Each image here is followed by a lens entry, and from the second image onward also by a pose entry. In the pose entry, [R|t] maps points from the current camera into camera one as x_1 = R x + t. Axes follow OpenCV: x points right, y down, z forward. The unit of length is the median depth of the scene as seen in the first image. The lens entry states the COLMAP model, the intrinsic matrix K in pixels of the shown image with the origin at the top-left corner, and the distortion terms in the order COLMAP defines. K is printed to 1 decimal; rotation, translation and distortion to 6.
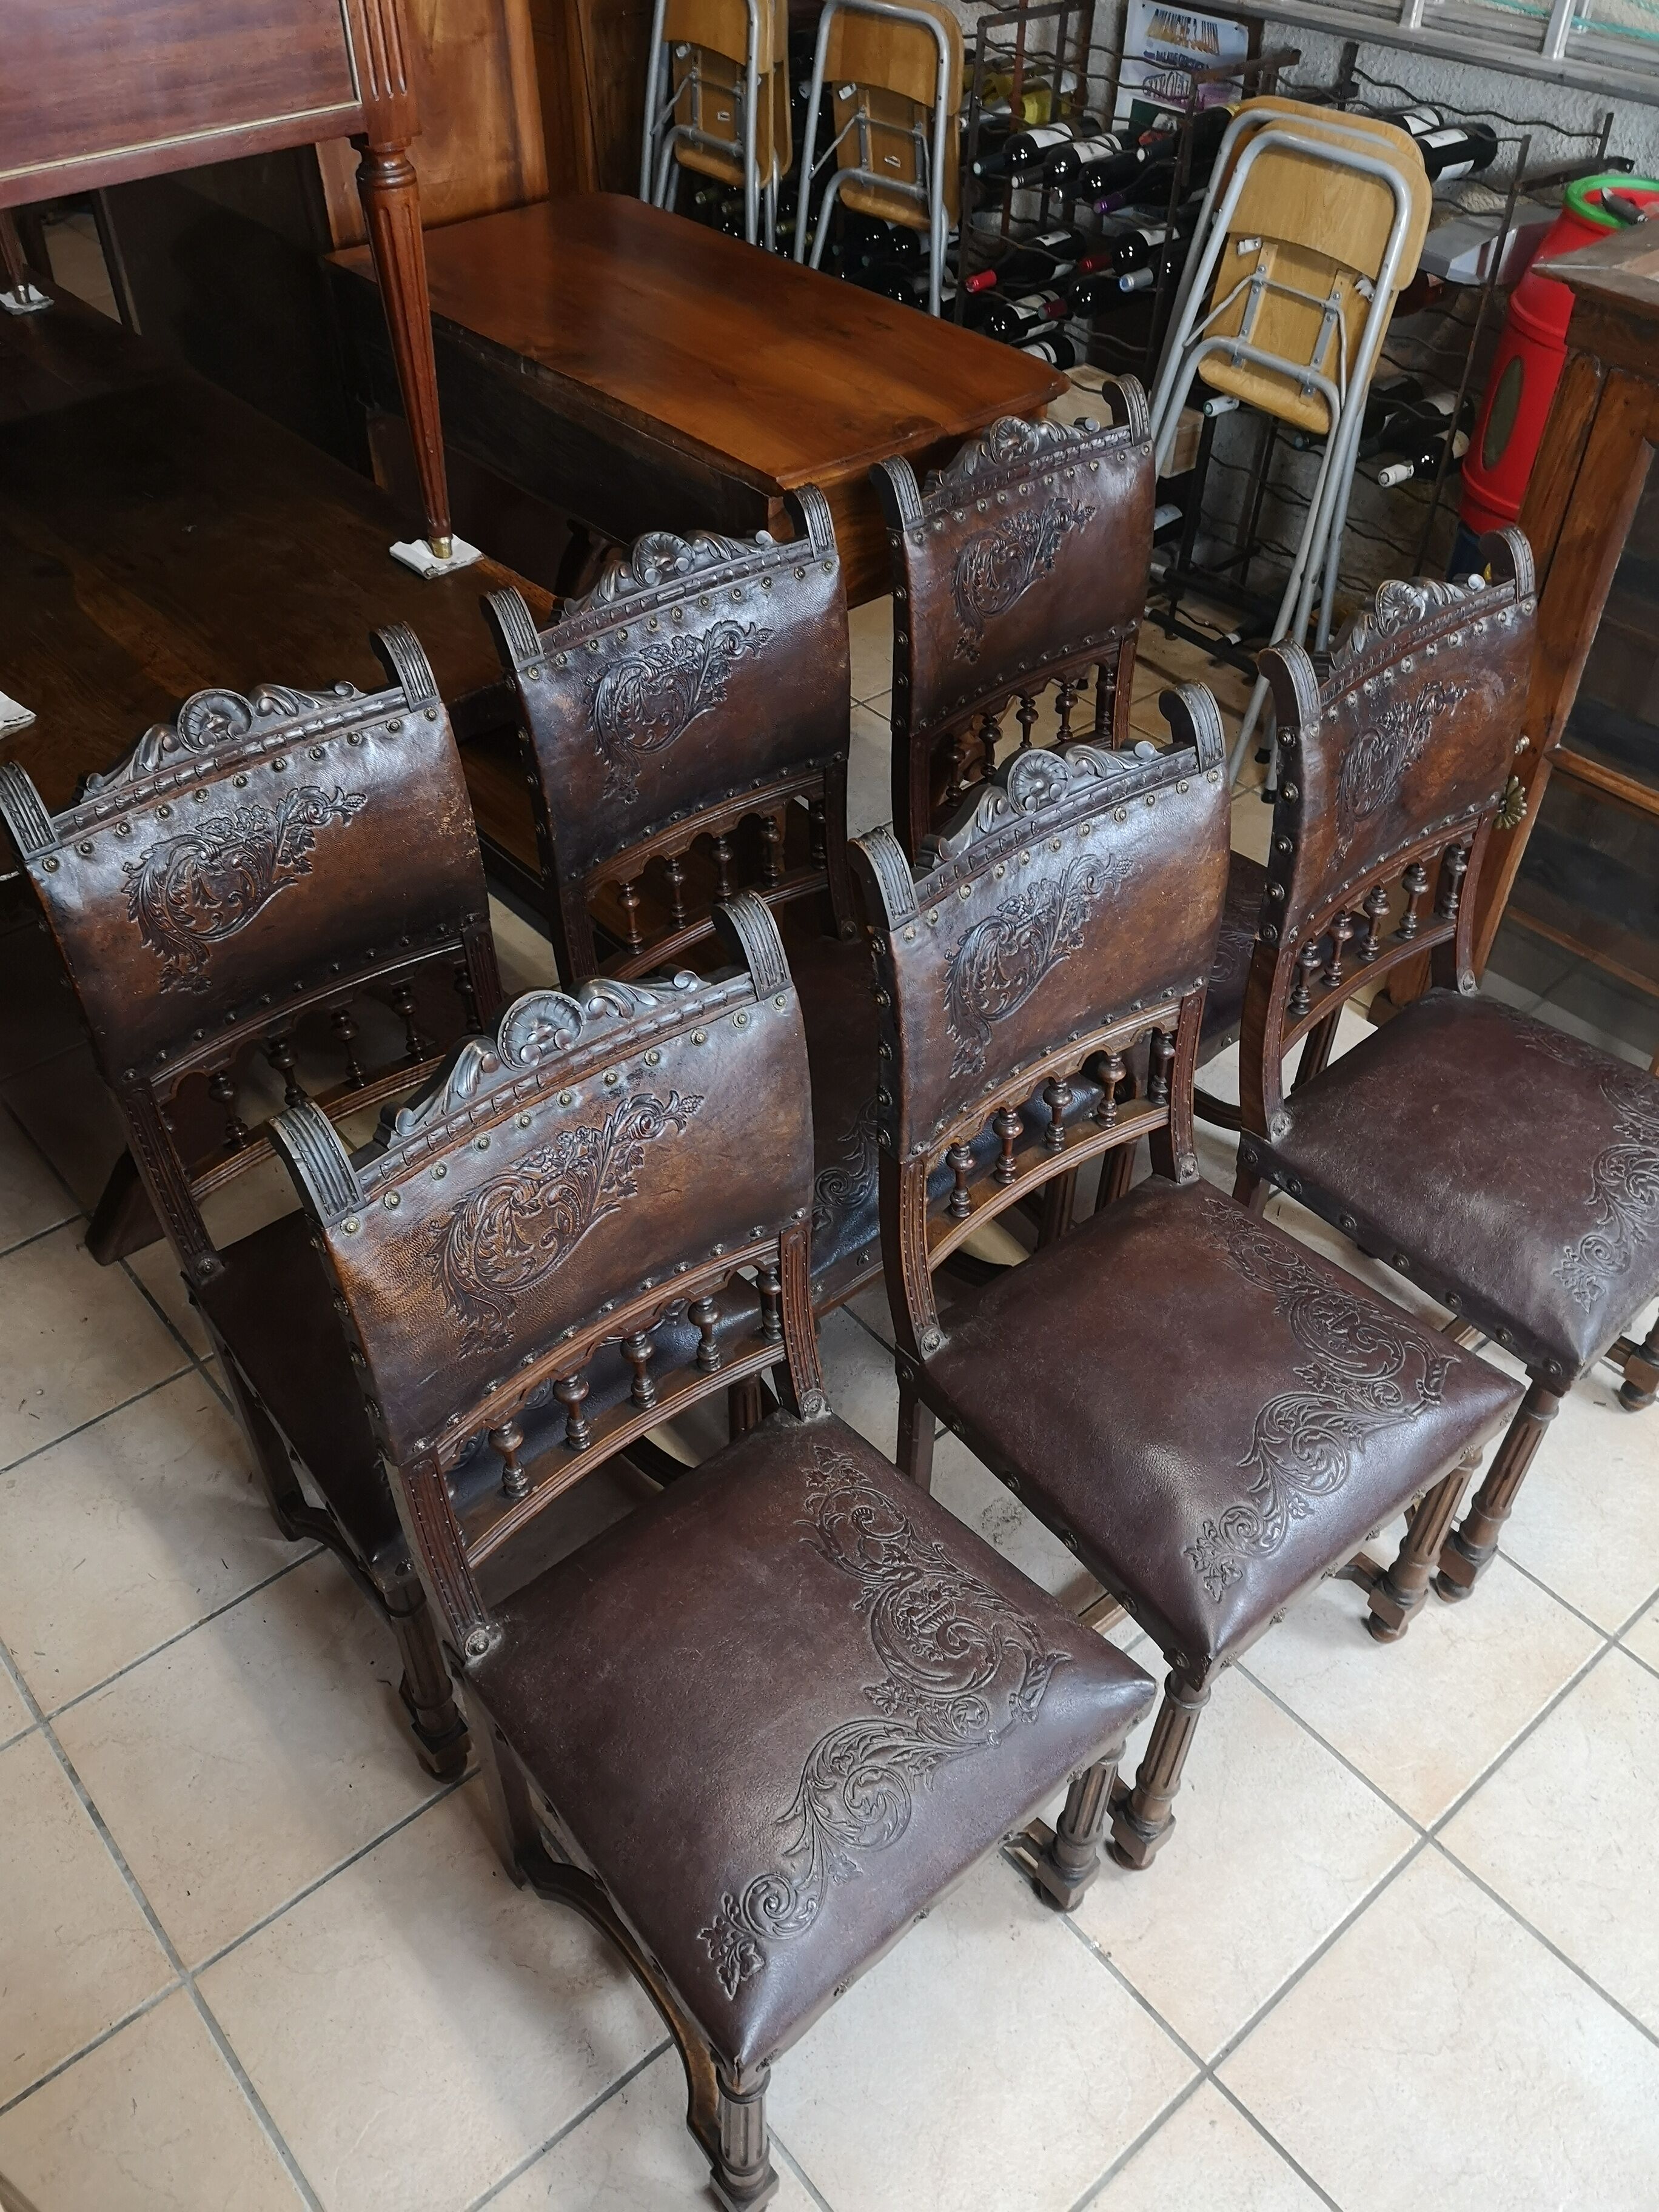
lens RADIAL K [[1728.6, 0, 830.0], [0, 1728.6, 1123.8], [0, 0, 1]] dist [0.025361, -0.027681]
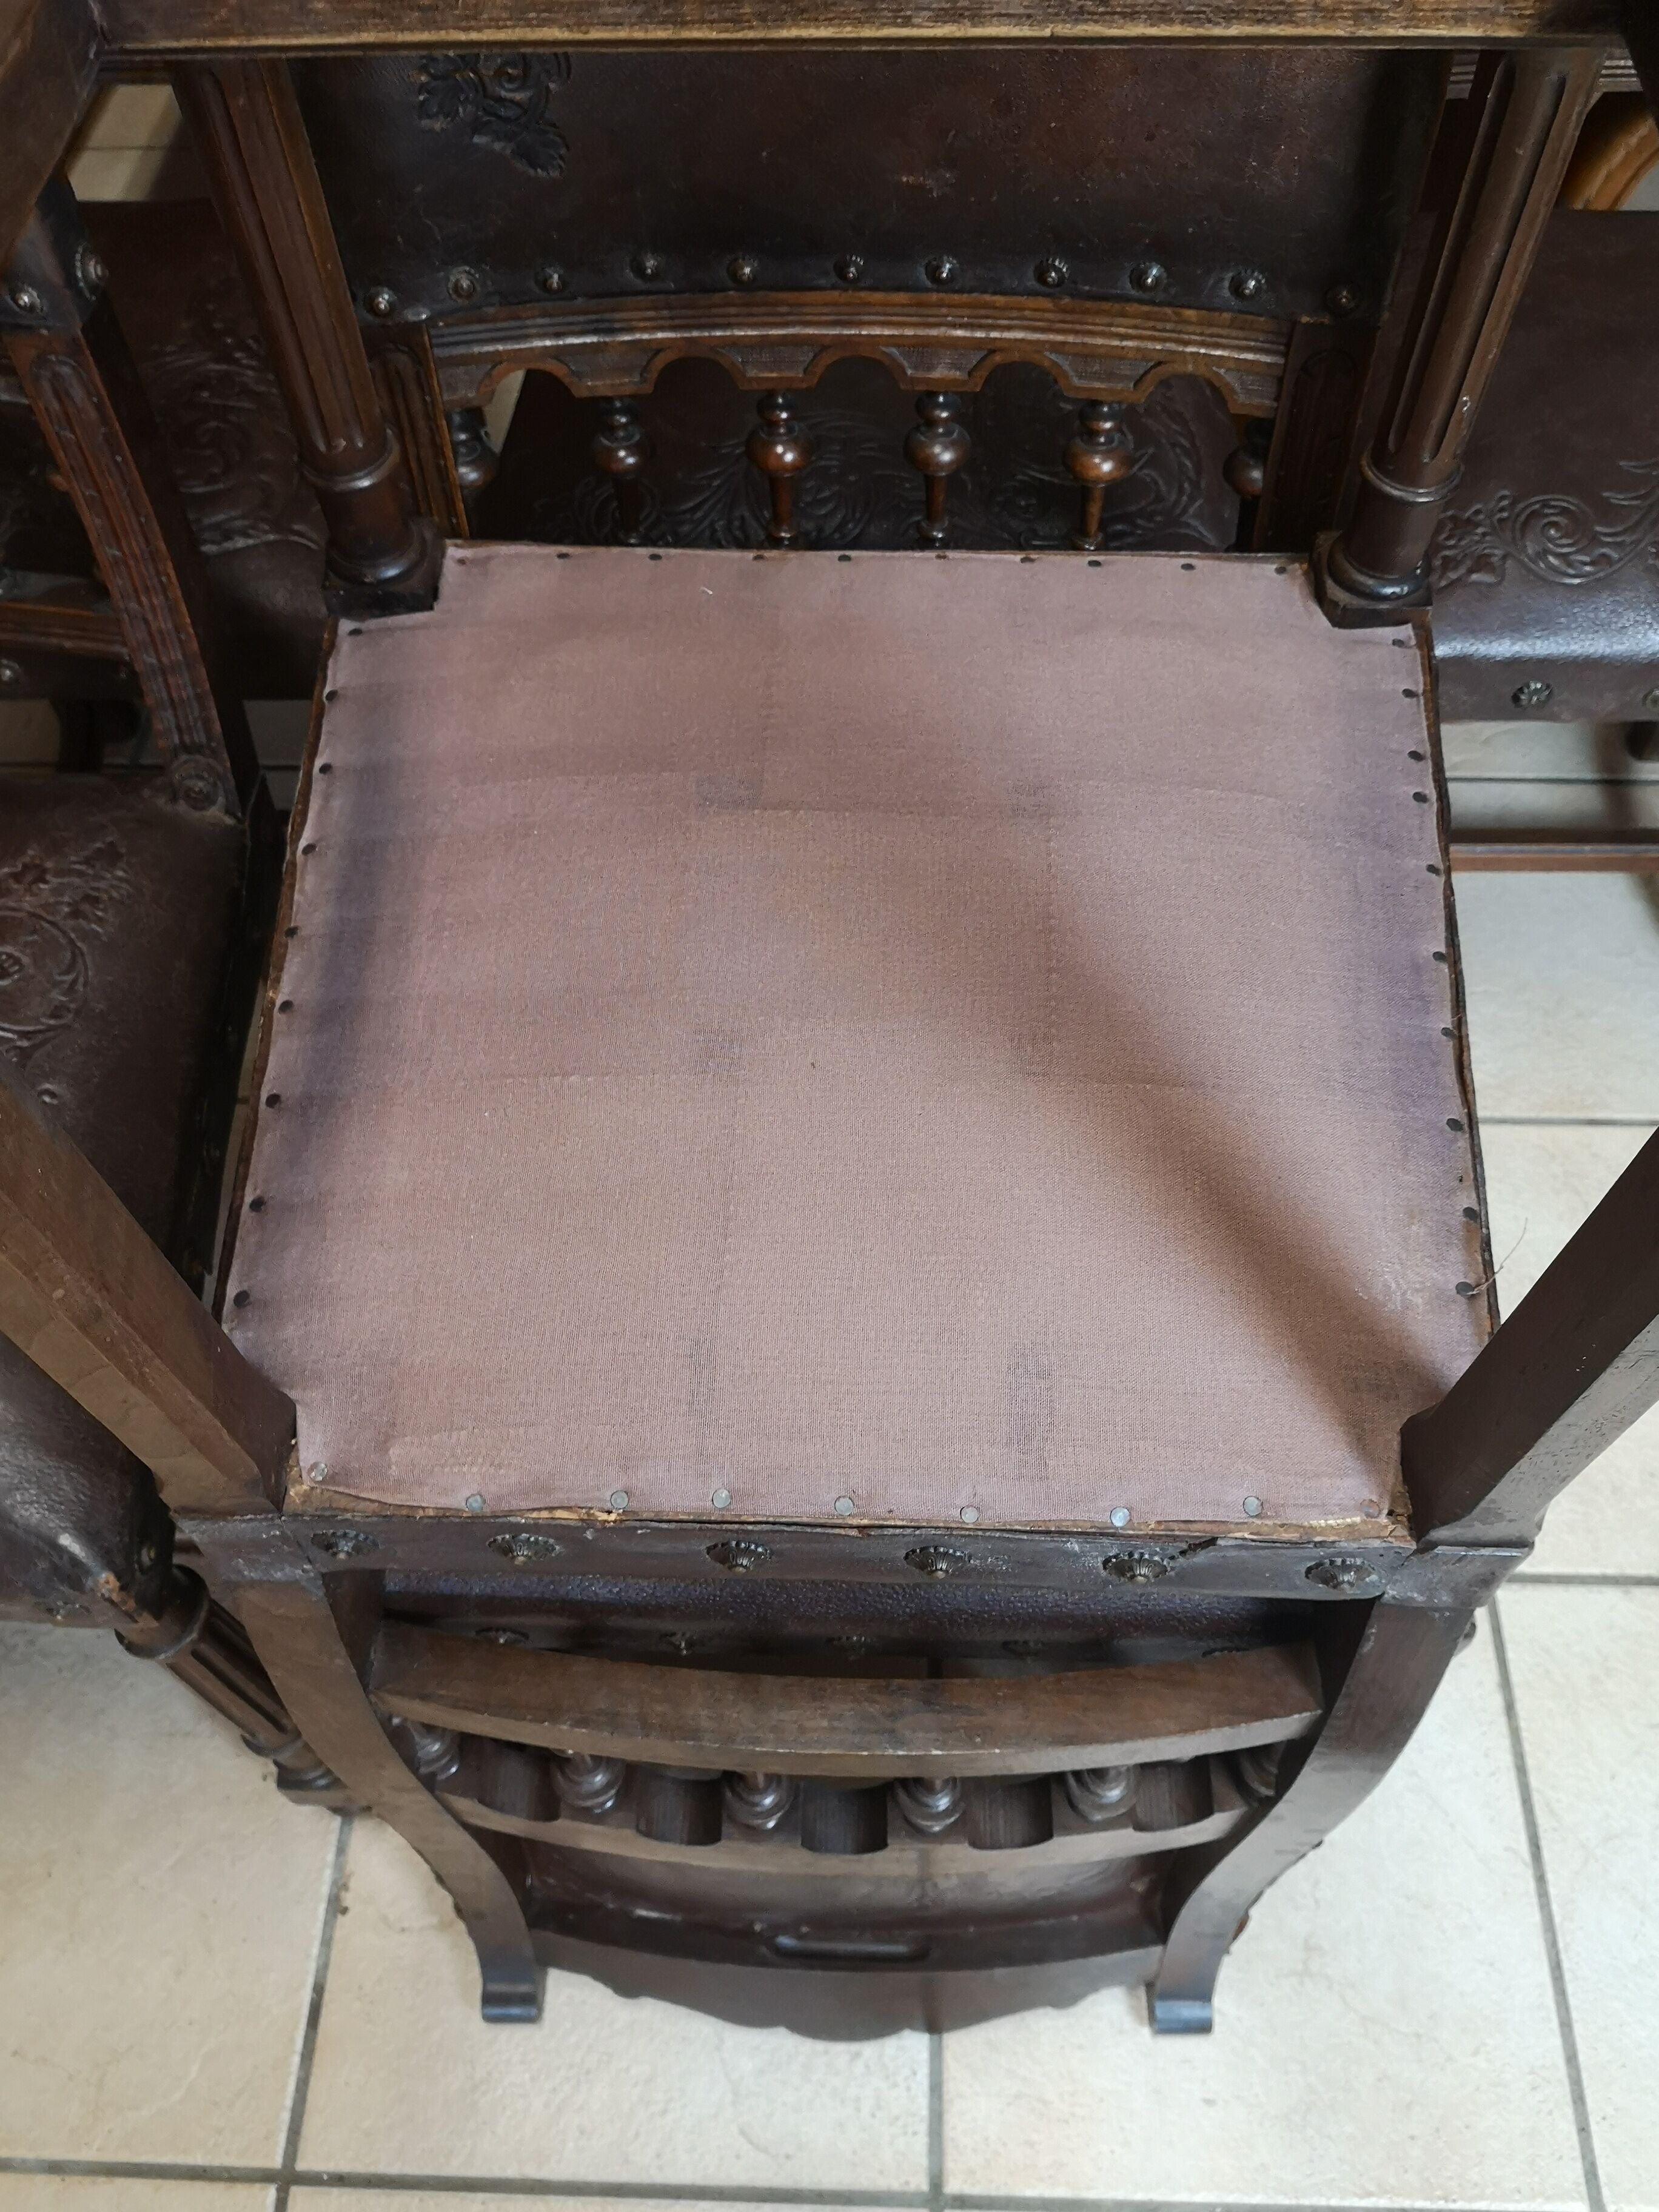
lens RADIAL K [[1728.6, 0, 779.5], [0, 1728.6, 1129.8], [0, 0, 1]] dist [0.025361, -0.027681]
pose [[0.742714, 0.543975, -0.390470, 0.359448], [-0.440979, 0.836175, 0.326112, 0.000954], [0.503898, -0.070019, 0.860921, 0.592509]]
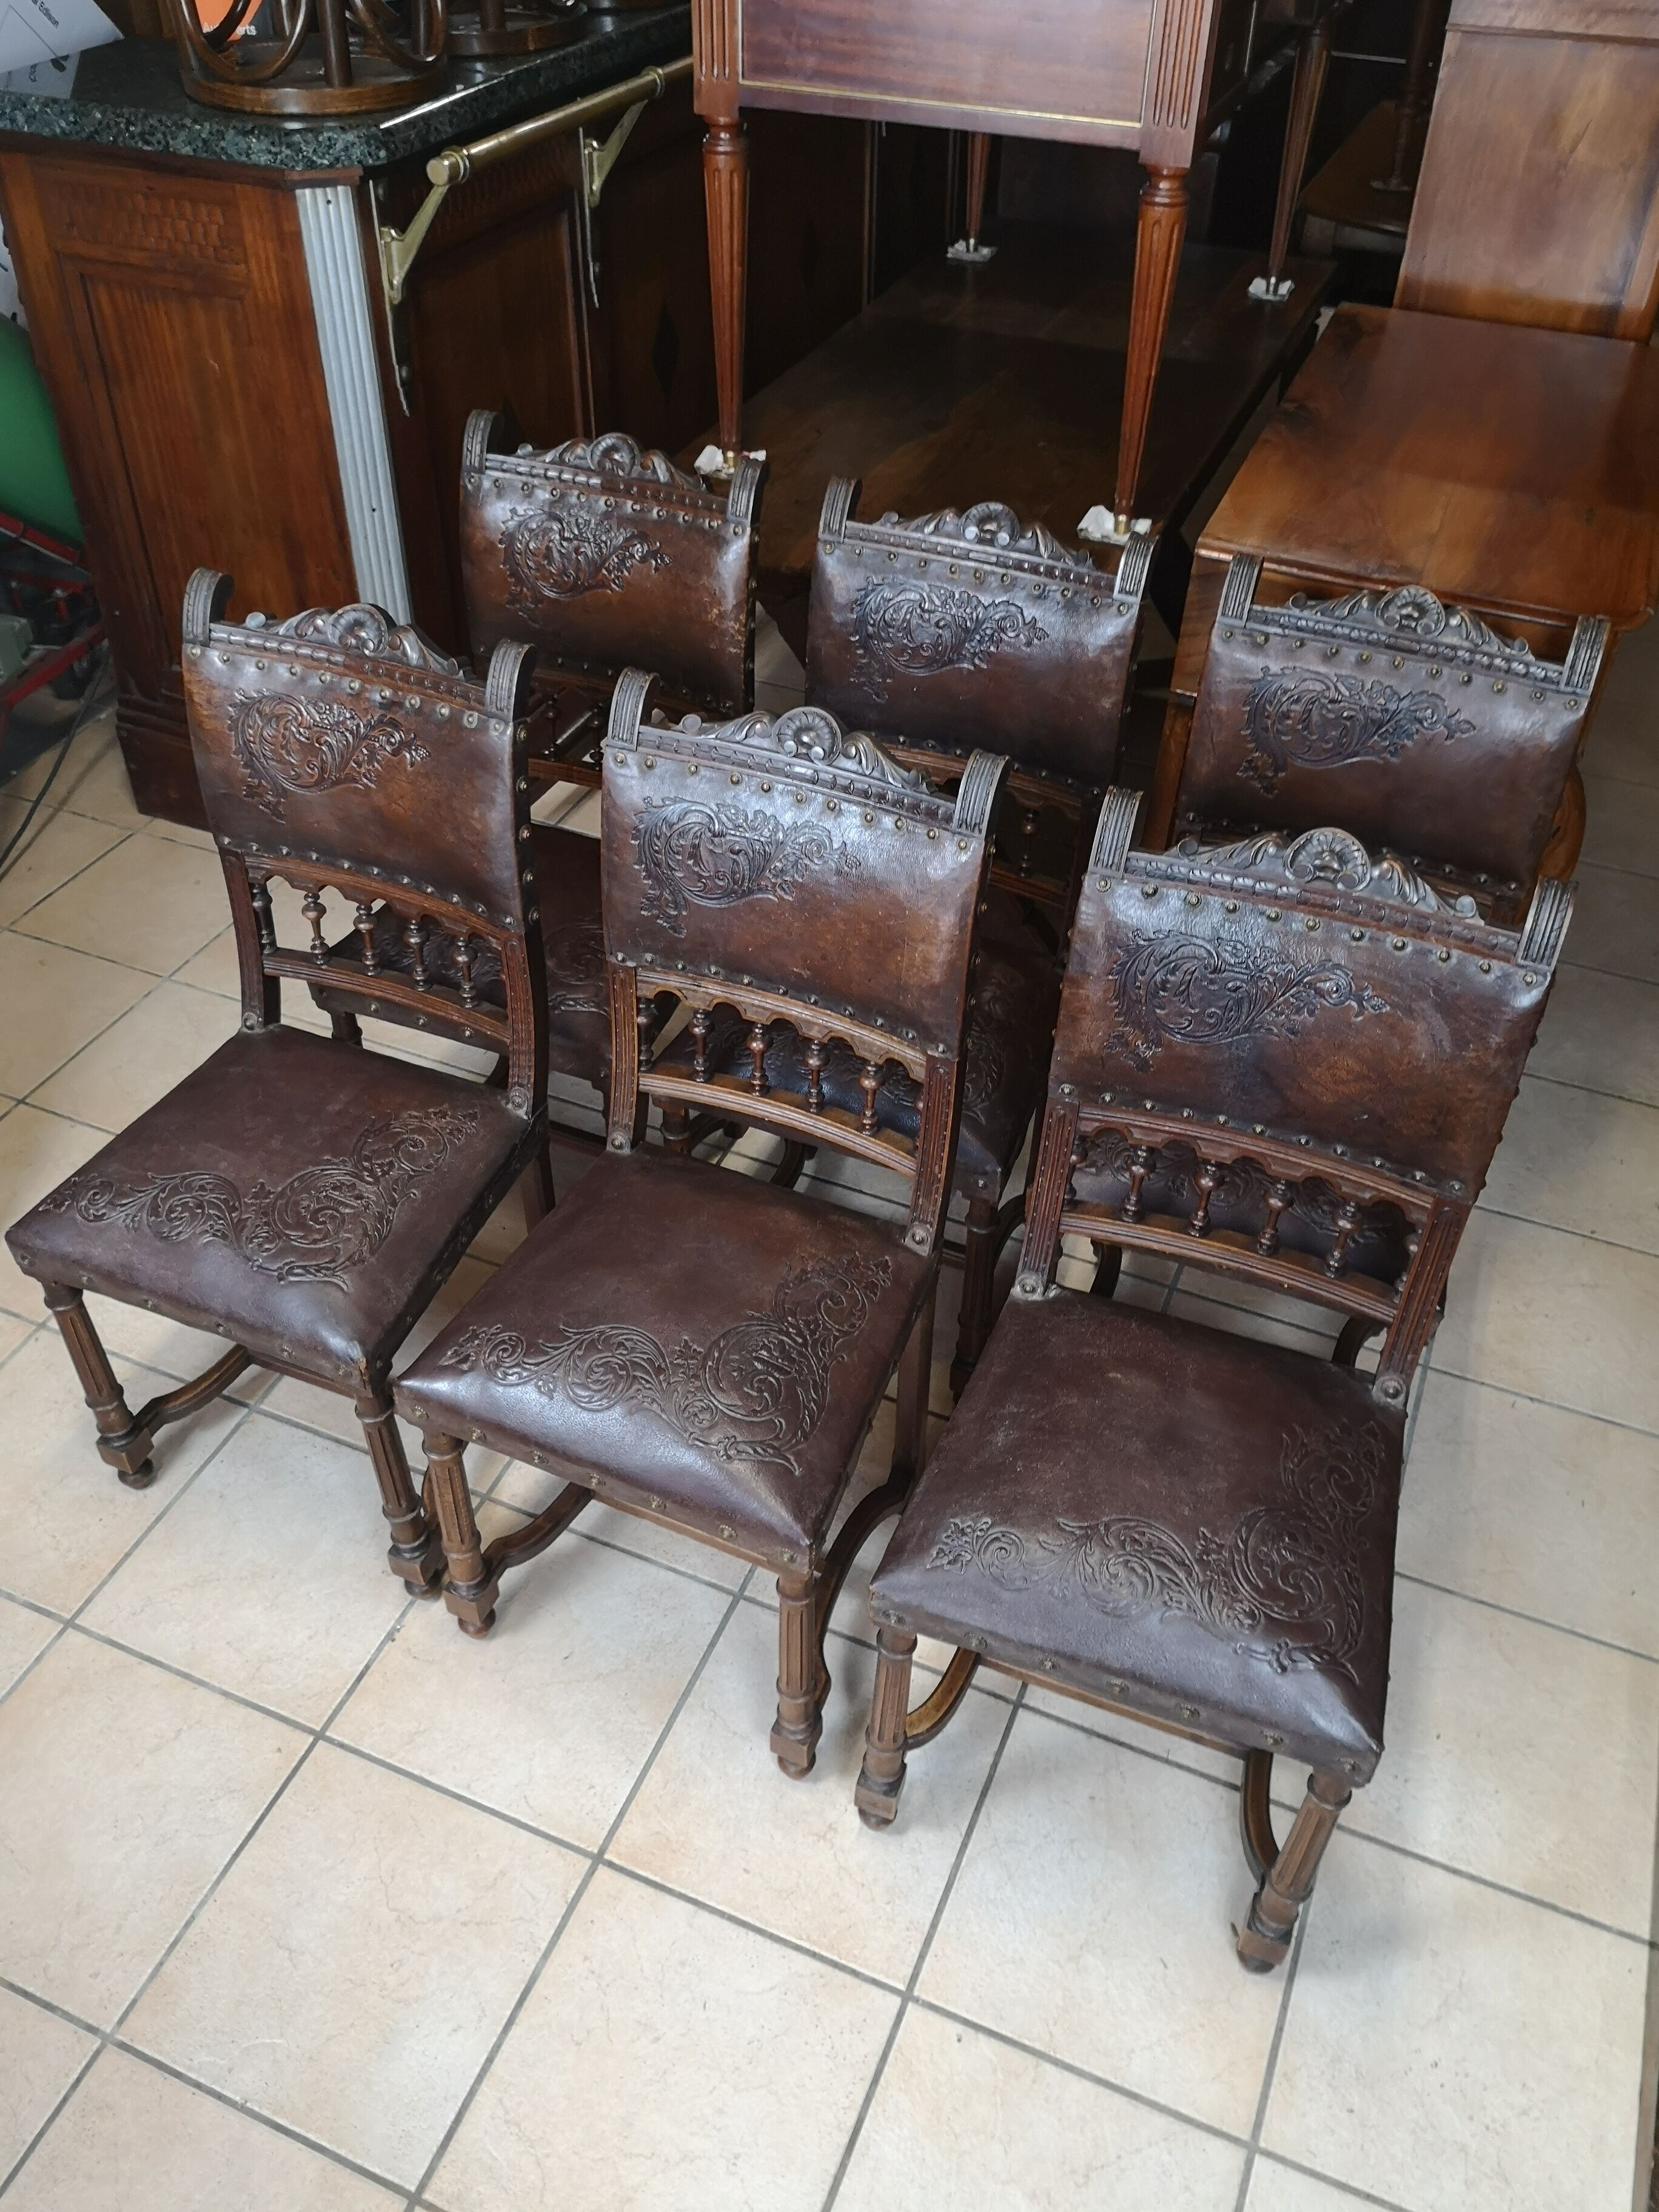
lens RADIAL K [[1728.6, 0, 817.2], [0, 1728.6, 1110.7], [0, 0, 1]] dist [0.025361, -0.027681]
pose [[0.450676, 0.596809, -0.663860, 0.862302], [-0.628862, 0.740066, 0.238401, -0.247578], [0.633580, 0.310034, 0.708840, 0.242835]]
